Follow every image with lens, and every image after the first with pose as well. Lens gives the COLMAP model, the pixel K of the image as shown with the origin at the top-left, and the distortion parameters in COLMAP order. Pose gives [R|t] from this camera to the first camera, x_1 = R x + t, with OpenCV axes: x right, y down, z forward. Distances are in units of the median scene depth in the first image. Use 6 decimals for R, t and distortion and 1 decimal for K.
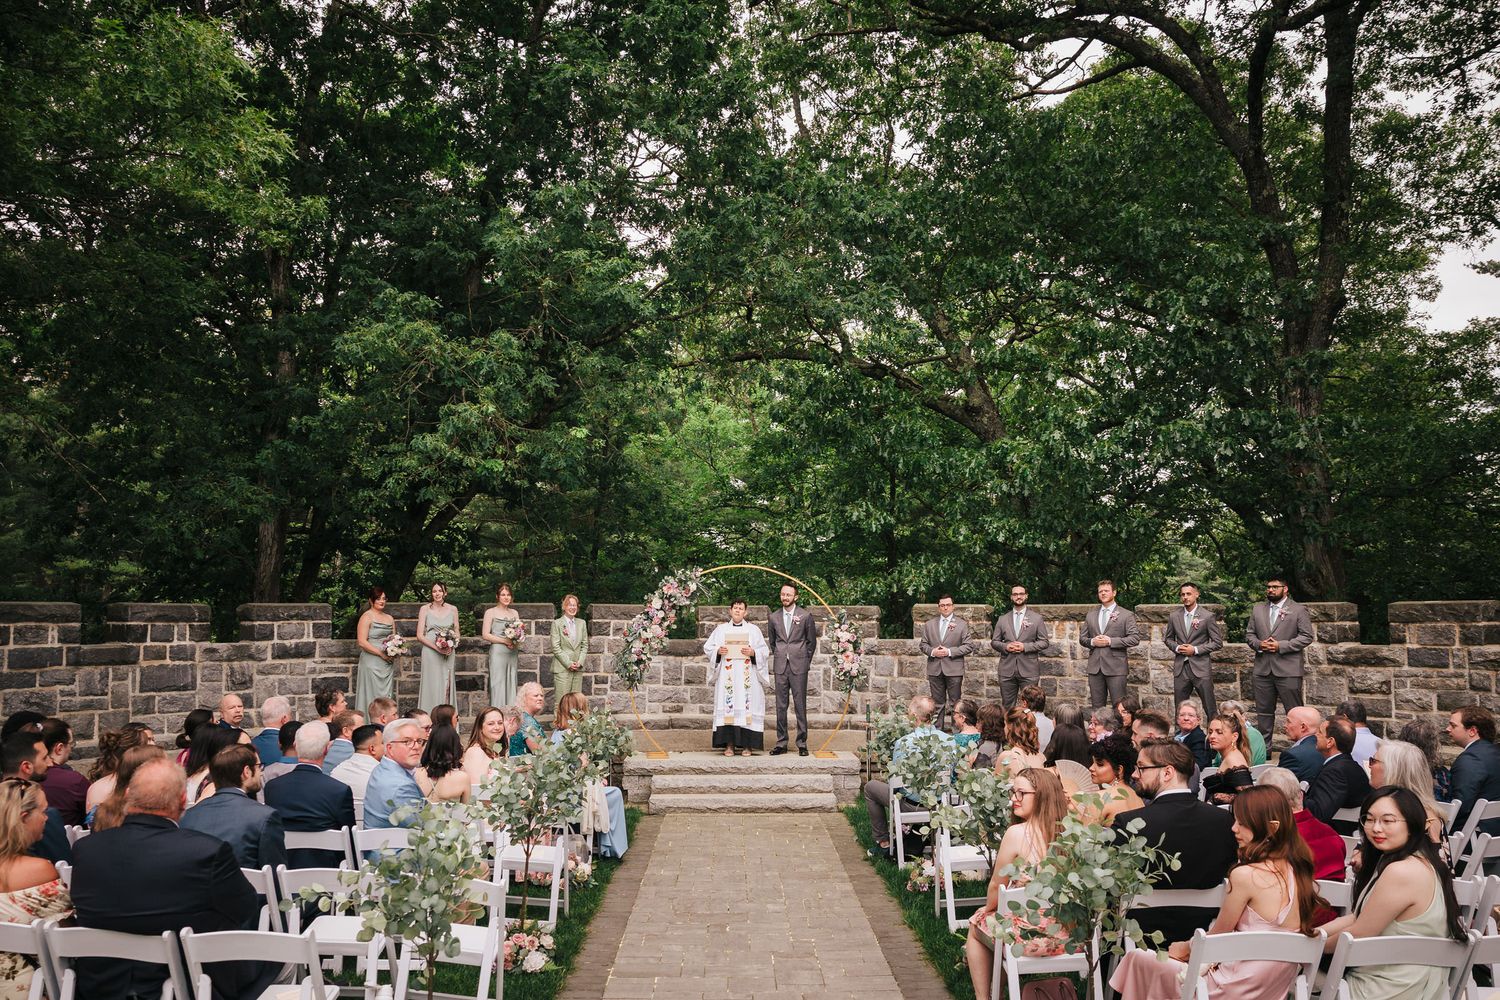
lens RADIAL K [[1300.5, 0, 710.1], [0, 1300.5, 544.2], [0, 0, 1]] dist [-0.058280, 0.003288]
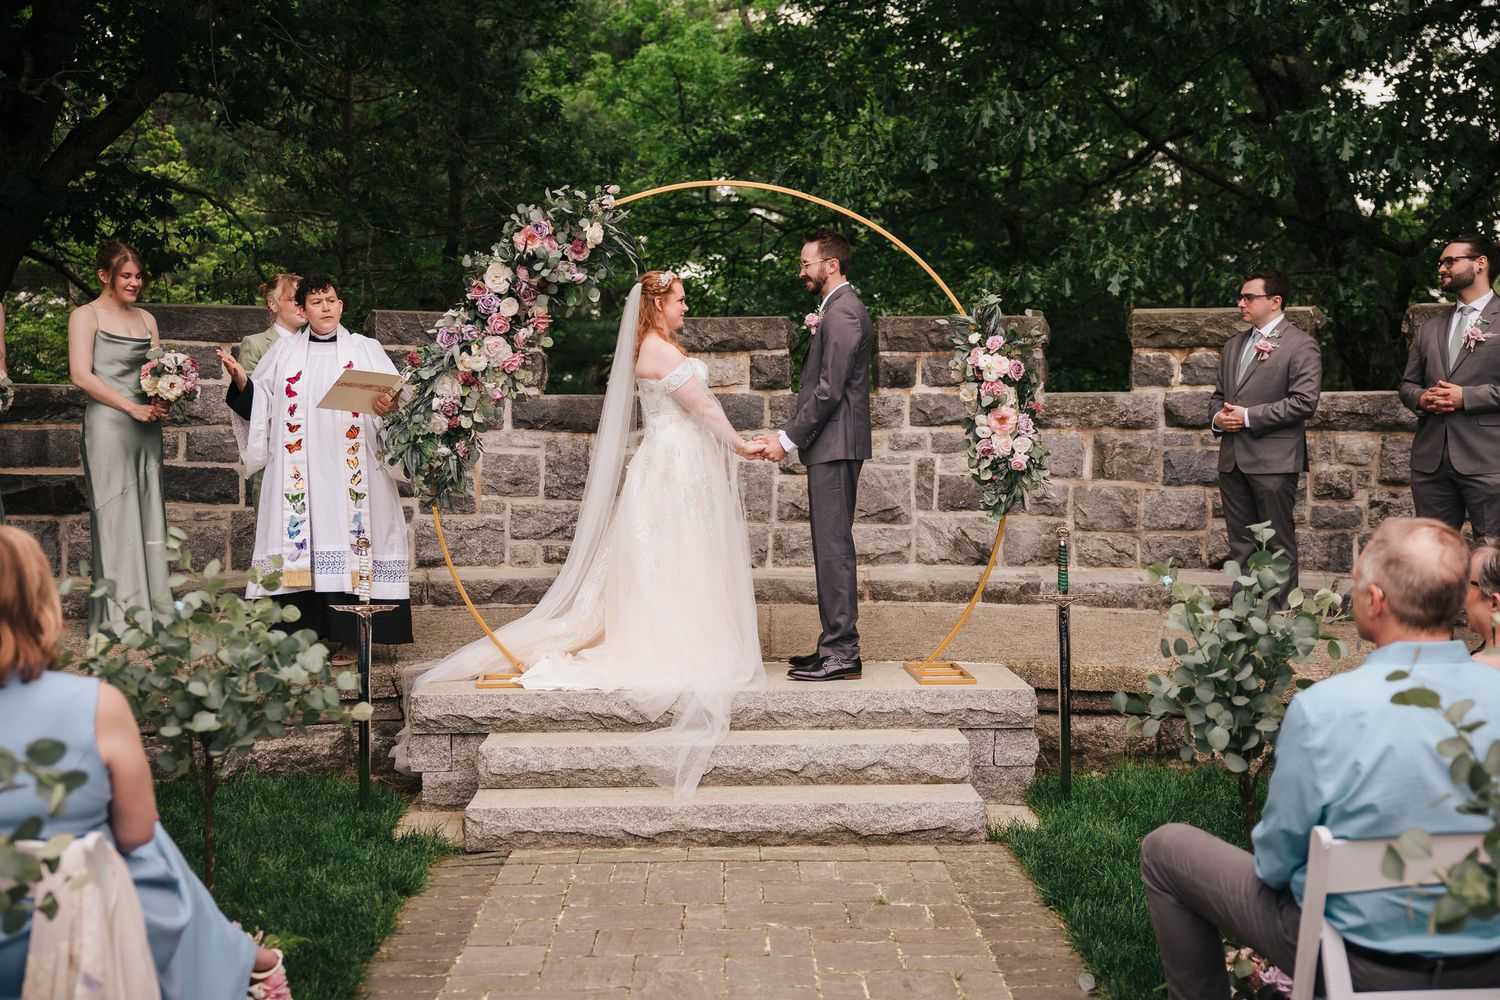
lens RADIAL K [[1621.7, 0, 750.0], [0, 1621.7, 500.0], [0, 0, 1]] dist [0.070093, 0.006002]
pose [[0.999521, -0.002092, 0.030875, 0.017070], [-0.000991, 0.995039, 0.099479, 0.062375], [-0.030930, -0.099462, 0.994561, 0.524413]]
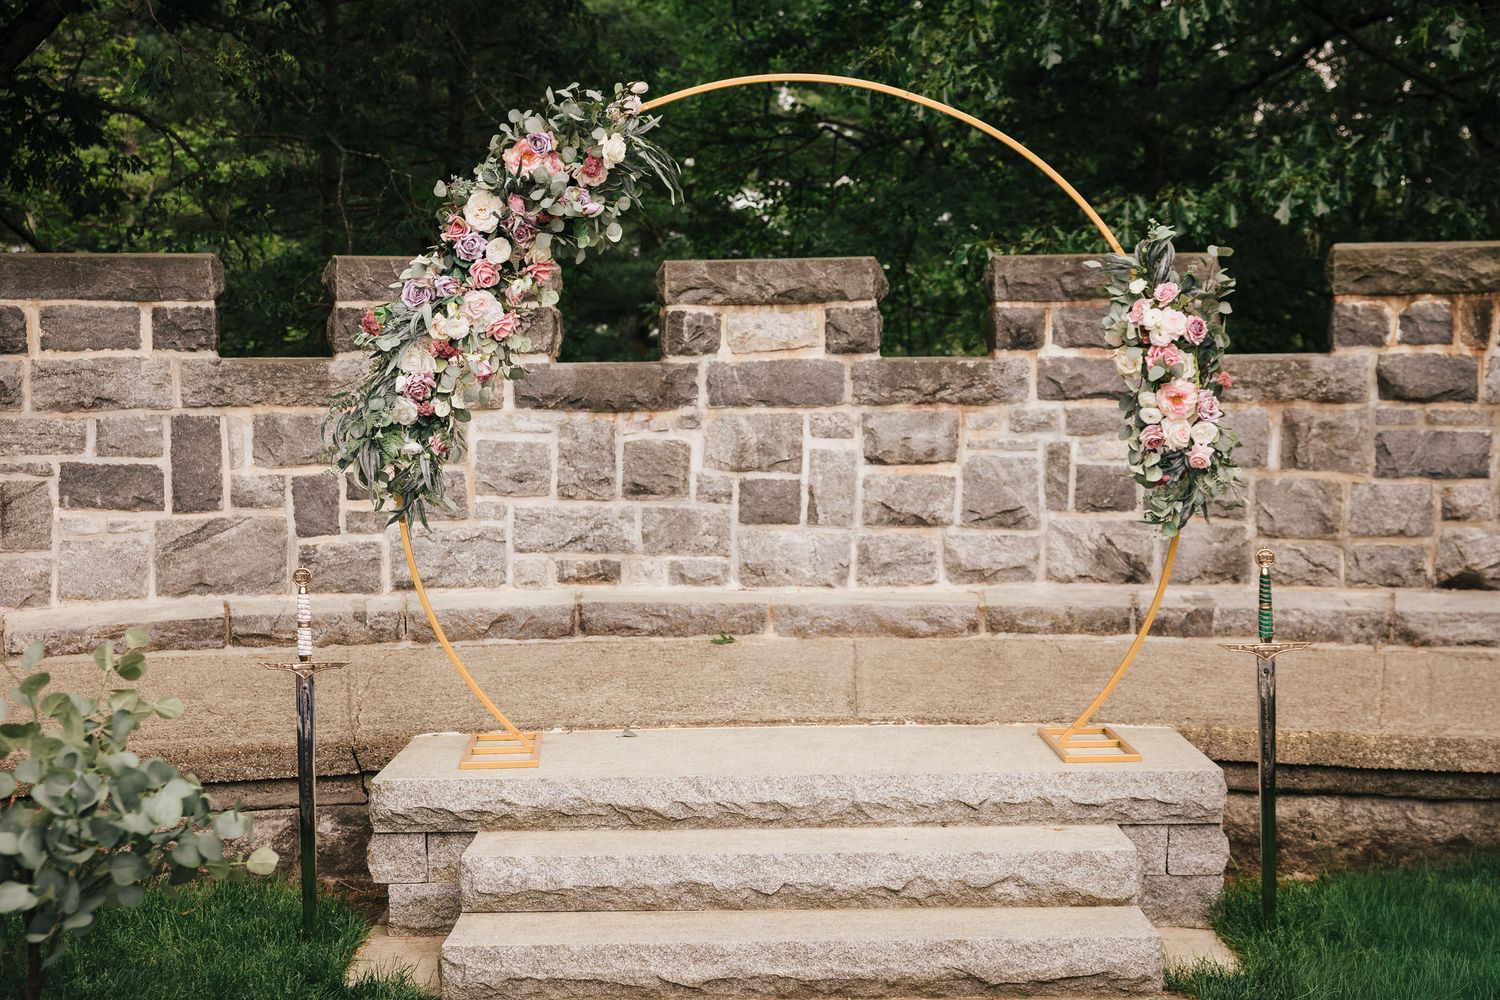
lens RADIAL K [[1868.6, 0, 750.0], [0, 1868.6, 500.0], [0, 0, 1]] dist [-0.029794, -0.001109]
pose [[0.999940, -0.009459, -0.005502, 0.017002], [0.010045, 0.992898, 0.118541, 0.059775], [0.004341, -0.118589, 0.992934, 0.601096]]
